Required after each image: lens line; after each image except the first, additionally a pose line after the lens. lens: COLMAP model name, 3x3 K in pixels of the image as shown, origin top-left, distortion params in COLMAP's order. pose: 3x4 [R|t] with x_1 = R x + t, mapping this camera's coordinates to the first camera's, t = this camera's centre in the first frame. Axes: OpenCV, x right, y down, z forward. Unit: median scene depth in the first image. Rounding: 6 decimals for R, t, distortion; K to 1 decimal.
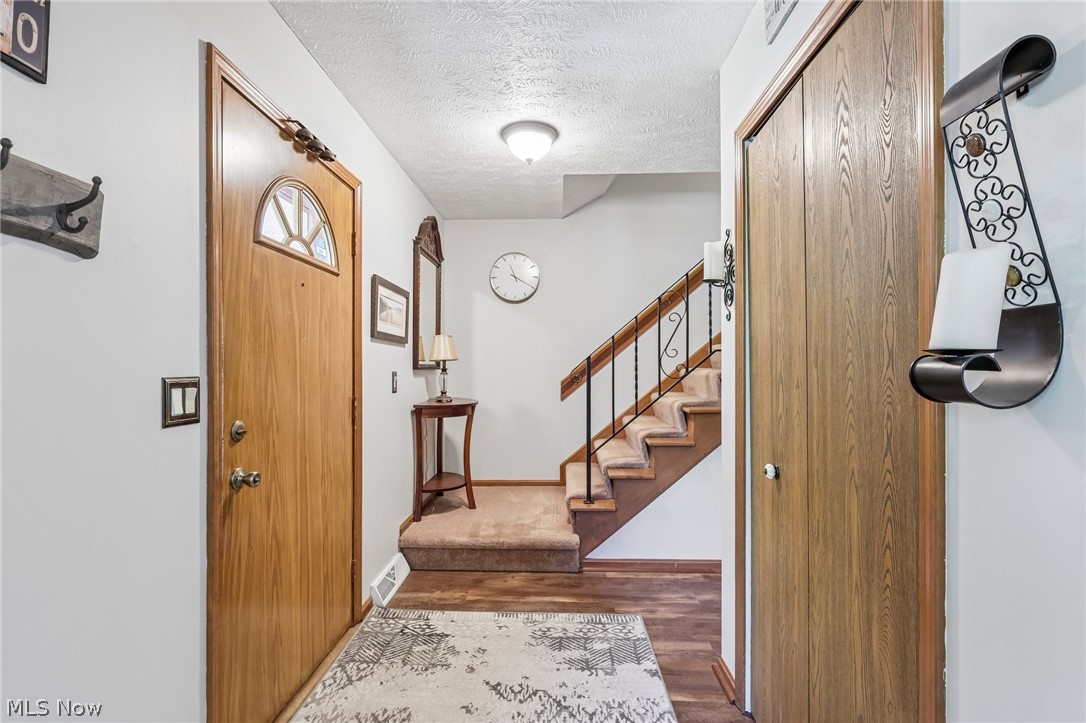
lens RADIAL K [[511.9, 0, 543.8], [0, 511.9, 367.1], [0, 0, 1]] dist [-0.000614, 0.000550]
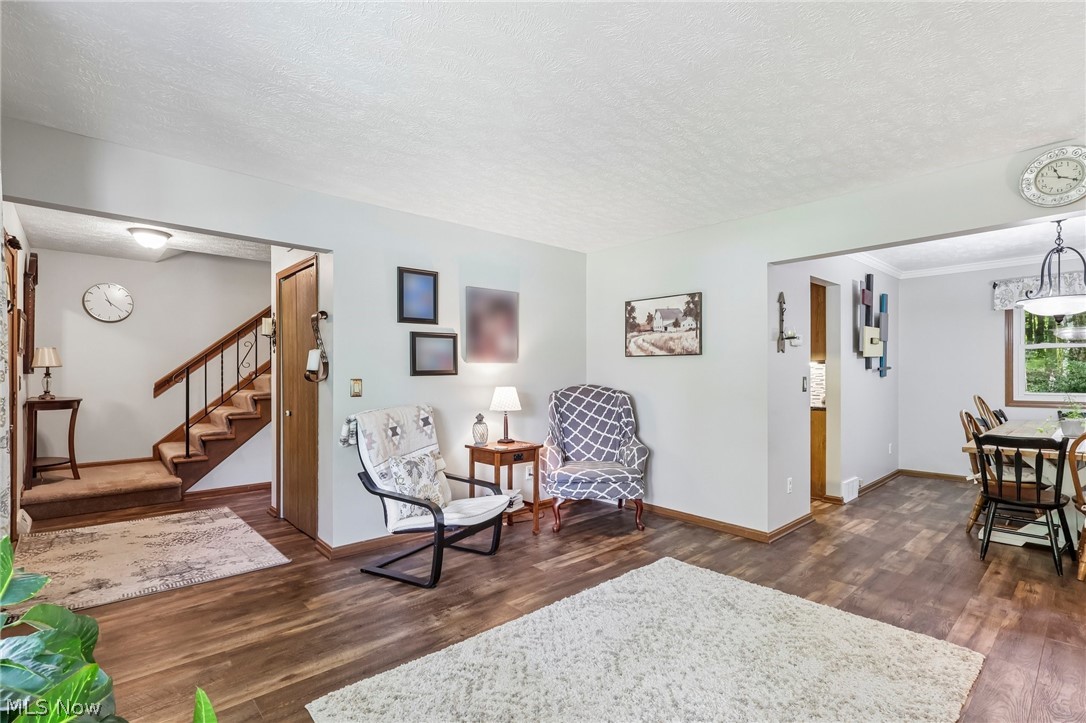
lens RADIAL K [[504.3, 0, 539.9], [0, 504.3, 376.9], [0, 0, 1]] dist [-0.002874, 0.000019]
pose [[0.716620, -0.000017, 0.697464, -0.281311], [-0.006254, 0.999960, 0.006450, -0.006594], [-0.697436, -0.008984, 0.716591, -1.136075]]
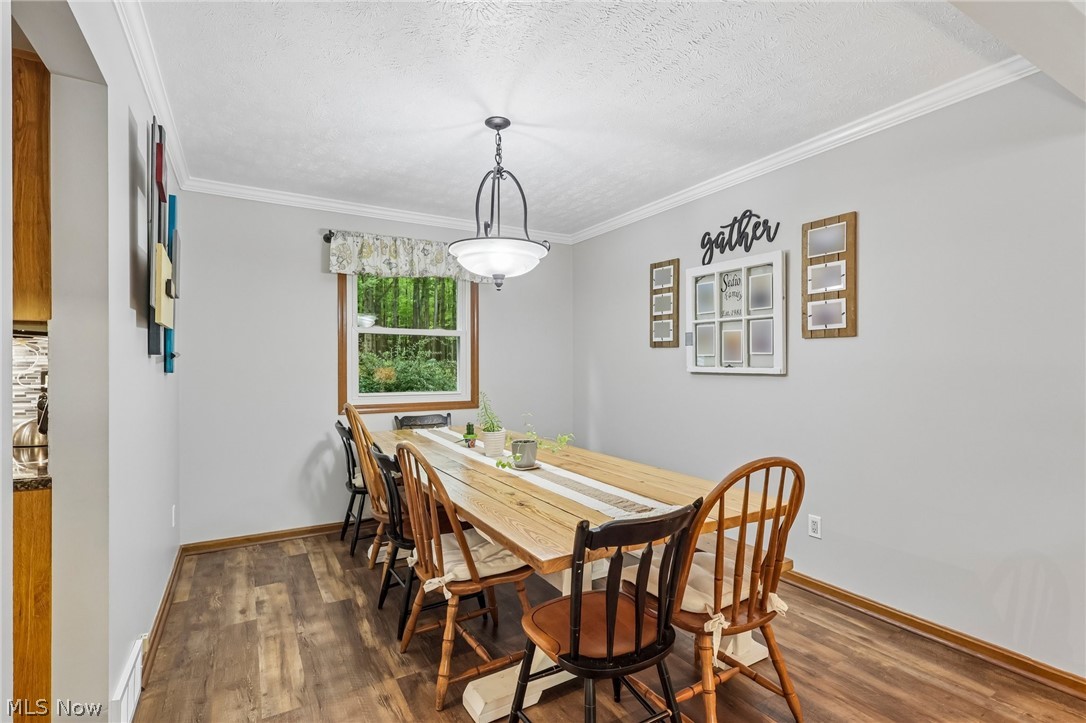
lens RADIAL K [[510.5, 0, 538.7], [0, 510.5, 372.6], [0, 0, 1]] dist [-0.000633, 0.000919]
pose [[-0.528405, -0.001097, 0.848992, 1.085295], [-0.001455, 0.999999, 0.000386, -0.005466], [-0.848991, -0.001032, -0.528406, -0.676610]]
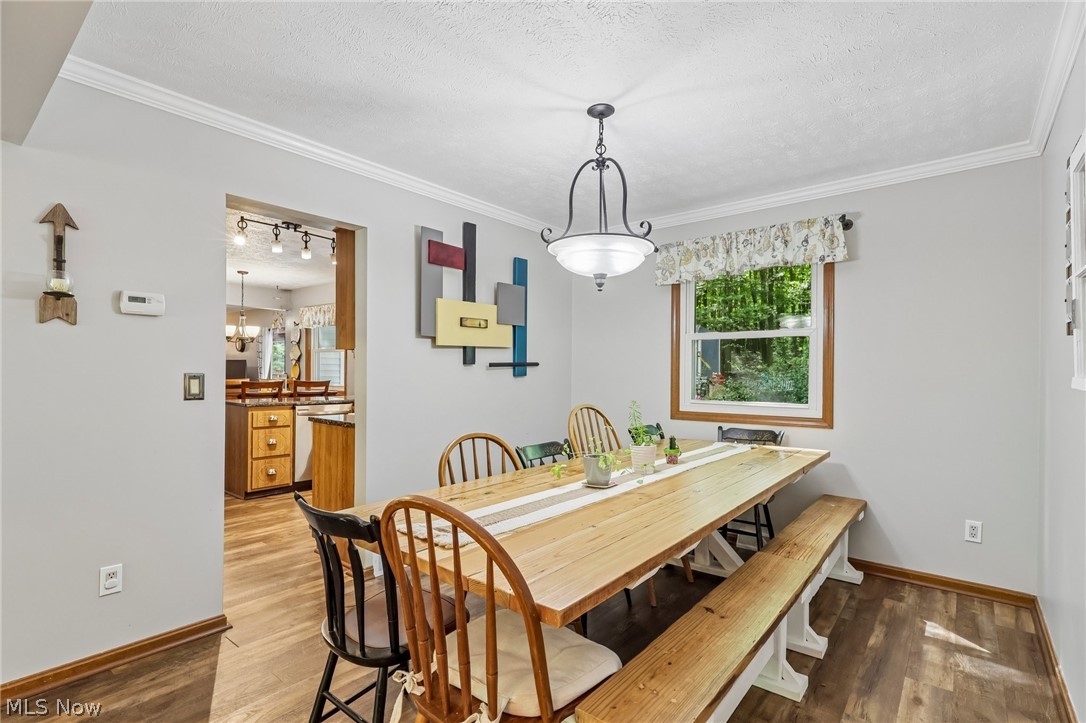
lens RADIAL K [[510.3, 0, 539.5], [0, 510.3, 385.8], [0, 0, 1]] dist [-0.000032, 0.000270]
pose [[0.602709, -0.008781, 0.797913, 1.165334], [-0.019738, 0.999469, 0.025908, -0.015170], [-0.797717, -0.031364, 0.602216, -1.624318]]
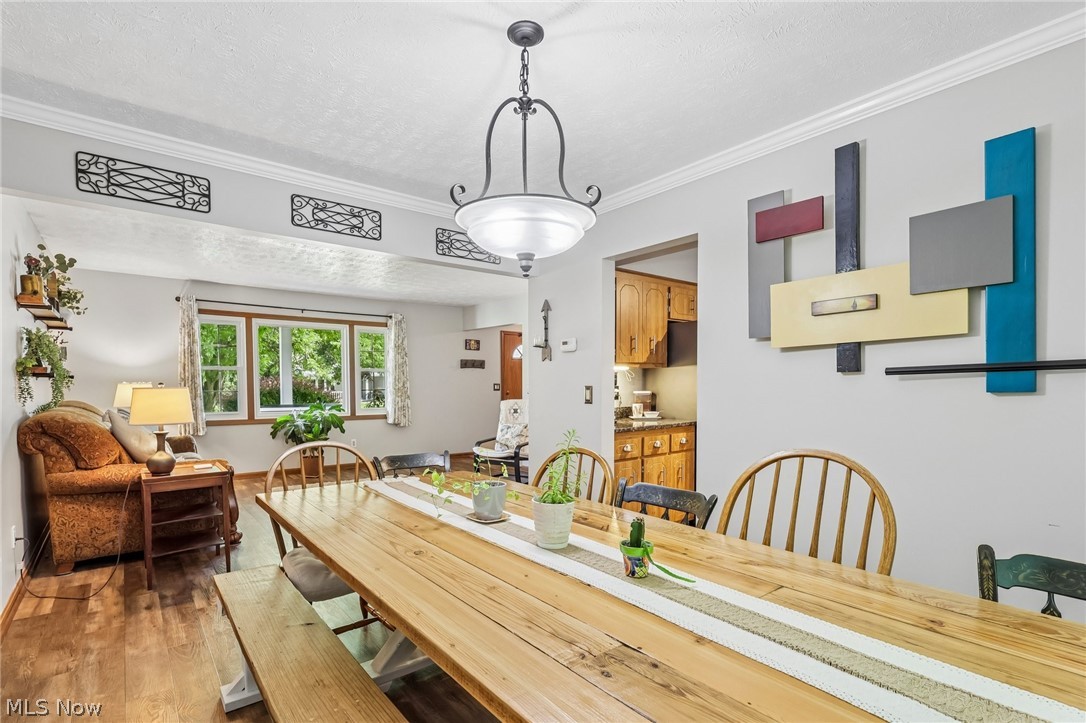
lens RADIAL K [[519.0, 0, 544.6], [0, 519.0, 404.9], [0, 0, 1]] dist [-0.001081, 0.000023]
pose [[0.660916, 0.038646, -0.749464, 2.546112], [-0.001610, 0.998744, 0.050080, -0.021202], [0.750458, -0.031892, 0.660148, -1.603417]]
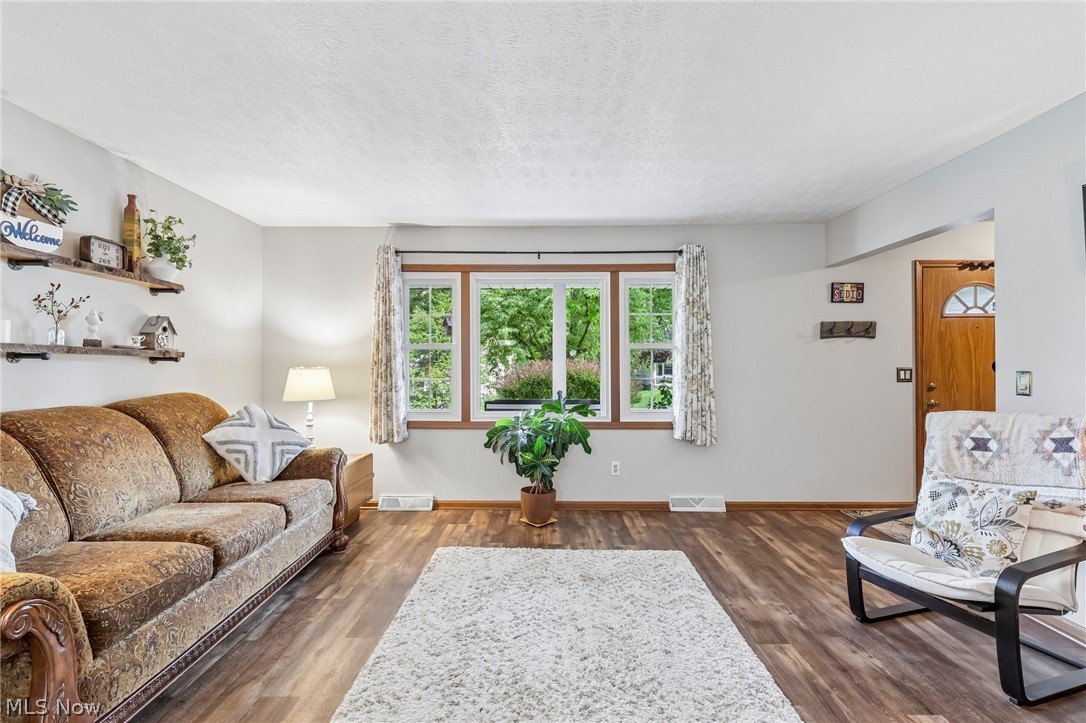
lens RADIAL K [[506.5, 0, 538.6], [0, 506.5, 360.0], [0, 0, 1]] dist [-0.004118, 0.000485]
pose [[0.024000, -0.009385, -0.999668, 1.327017], [0.005444, 0.999942, -0.009257, -0.006514], [0.999697, -0.005220, 0.024050, -0.768578]]
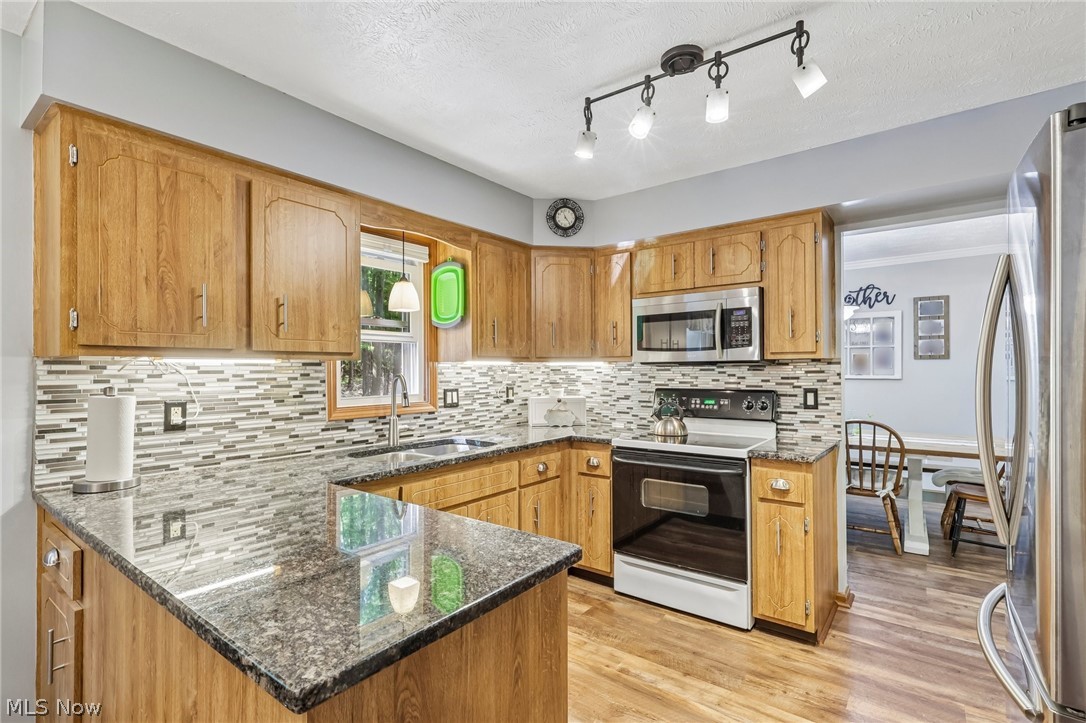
lens RADIAL K [[510.8, 0, 543.4], [0, 510.8, 374.9], [0, 0, 1]] dist [-0.001608, -0.000084]
pose [[-0.816782, 0.009677, 0.576865, 1.777363], [0.011039, 0.999938, -0.001144, -0.035081], [-0.576840, 0.005433, -0.816839, 0.814159]]
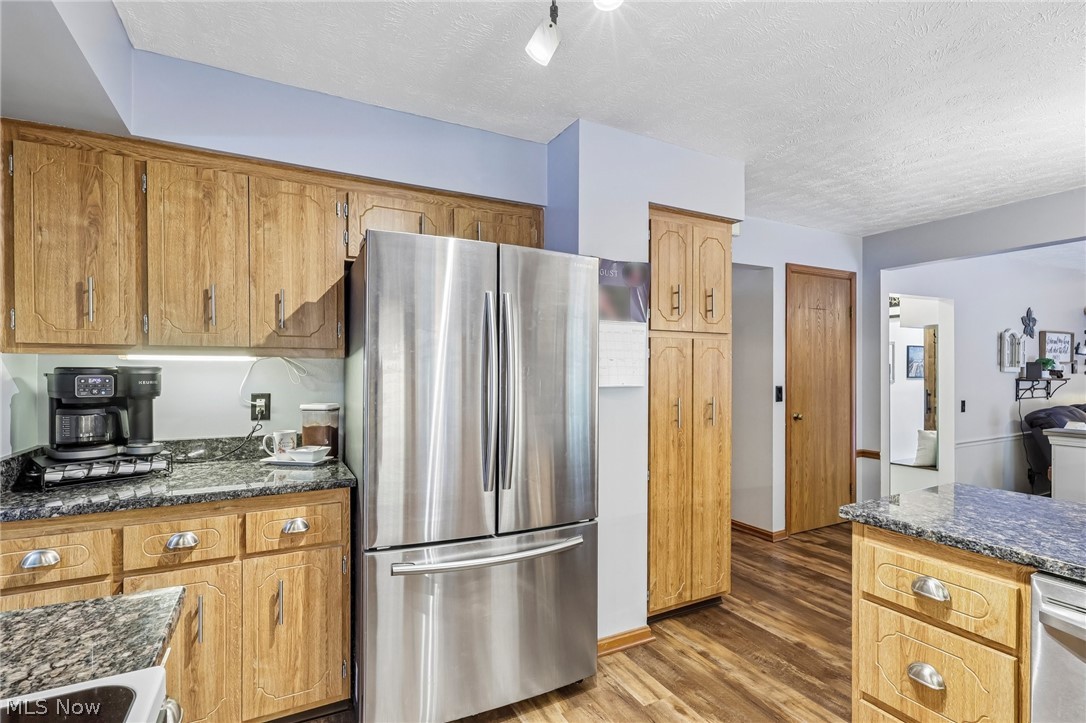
lens RADIAL K [[510.5, 0, 538.7], [0, 510.5, 372.6], [0, 0, 1]] dist [-0.000633, 0.000919]
pose [[0.493690, 0.010456, -0.869575, 2.380530], [0.000006, 0.999928, 0.012027, -0.045228], [0.869638, -0.005943, 0.493654, -0.214985]]
